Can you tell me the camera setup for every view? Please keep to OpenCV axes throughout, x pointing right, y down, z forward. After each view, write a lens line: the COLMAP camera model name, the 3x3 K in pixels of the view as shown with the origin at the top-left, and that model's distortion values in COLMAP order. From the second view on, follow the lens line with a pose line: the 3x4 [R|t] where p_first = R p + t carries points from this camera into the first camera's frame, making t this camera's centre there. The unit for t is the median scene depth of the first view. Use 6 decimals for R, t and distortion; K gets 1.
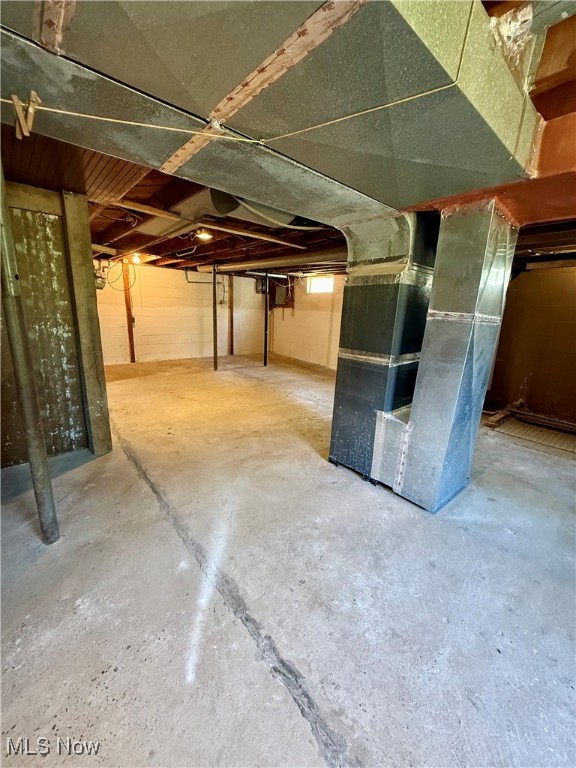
lens RADIAL K [[309.4, 0, 287.9], [0, 309.4, 385.3], [0, 0, 1]] dist [-0.000302, 0.000157]
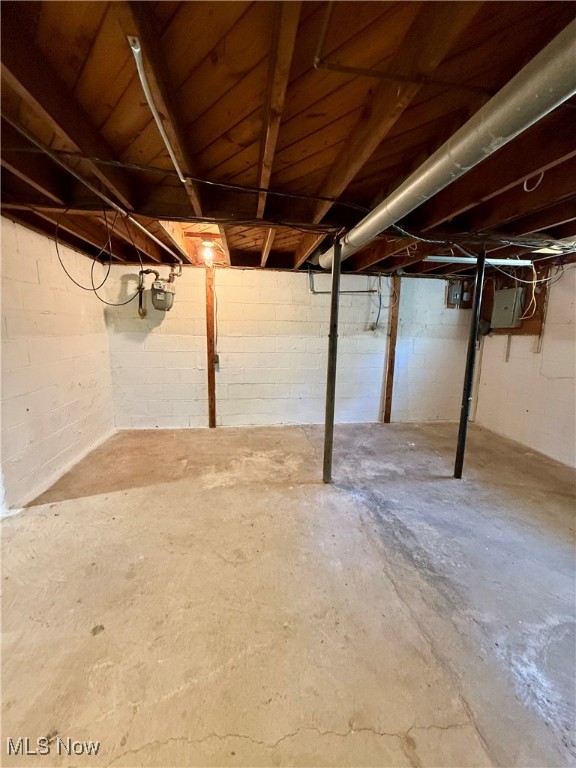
lens RADIAL K [[309.4, 0, 288.2], [0, 309.4, 379.6], [0, 0, 1]] dist [-0.000302, 0.000157]
pose [[0.839711, 0.062369, -0.539441, -0.042836], [-0.116255, 0.990998, -0.066390, -0.123129], [0.530444, 0.118461, 0.839402, 0.475962]]
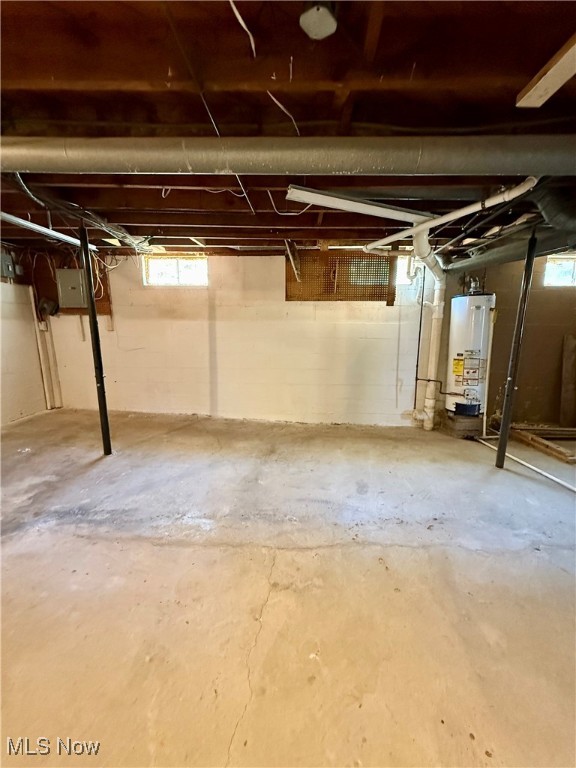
lens RADIAL K [[309.4, 0, 290.7], [0, 309.4, 380.5], [0, 0, 1]] dist [-0.000302, 0.000157]
pose [[0.670846, -0.166031, 0.722772, -0.171858], [0.190750, 0.980456, 0.048179, -0.119110], [-0.716645, 0.105548, 0.689405, 0.477197]]
